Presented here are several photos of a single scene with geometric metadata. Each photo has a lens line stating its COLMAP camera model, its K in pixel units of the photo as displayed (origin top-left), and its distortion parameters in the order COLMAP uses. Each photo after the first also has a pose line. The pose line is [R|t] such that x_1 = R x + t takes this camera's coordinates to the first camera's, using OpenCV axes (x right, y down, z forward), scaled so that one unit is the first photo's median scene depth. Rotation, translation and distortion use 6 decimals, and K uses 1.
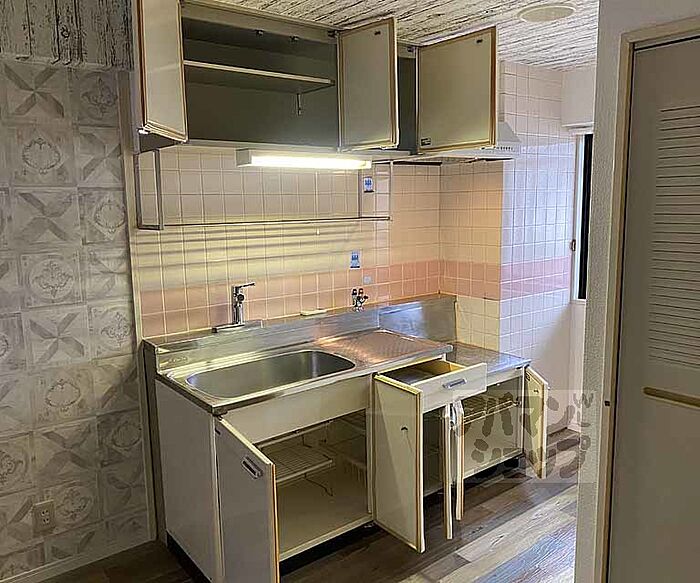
lens RADIAL K [[609.0, 0, 351.5], [0, 609.0, 286.5], [0, 0, 1]] dist [0.047512, -0.048997]
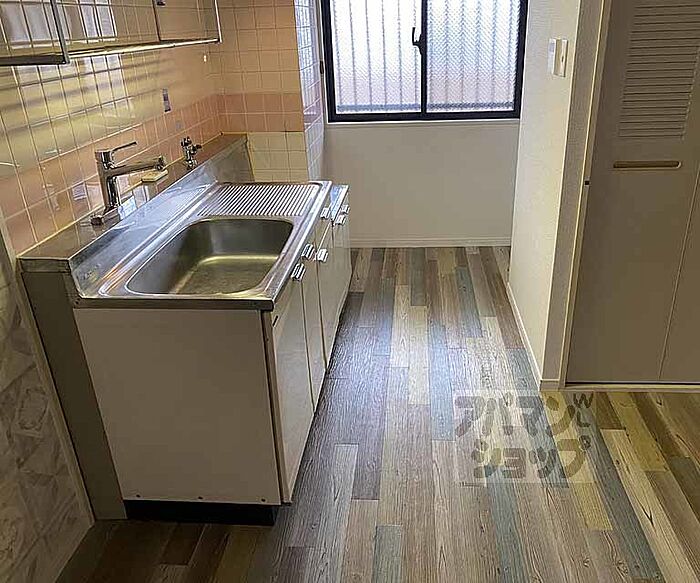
lens RADIAL K [[609.0, 0, 378.4], [0, 609.0, 286.0], [0, 0, 1]] dist [0.047512, -0.048997]
pose [[0.664898, -0.306354, 0.681218, -0.532062], [0.129135, 0.945433, 0.299134, -0.024848], [-0.735686, -0.110925, 0.668177, 0.323148]]
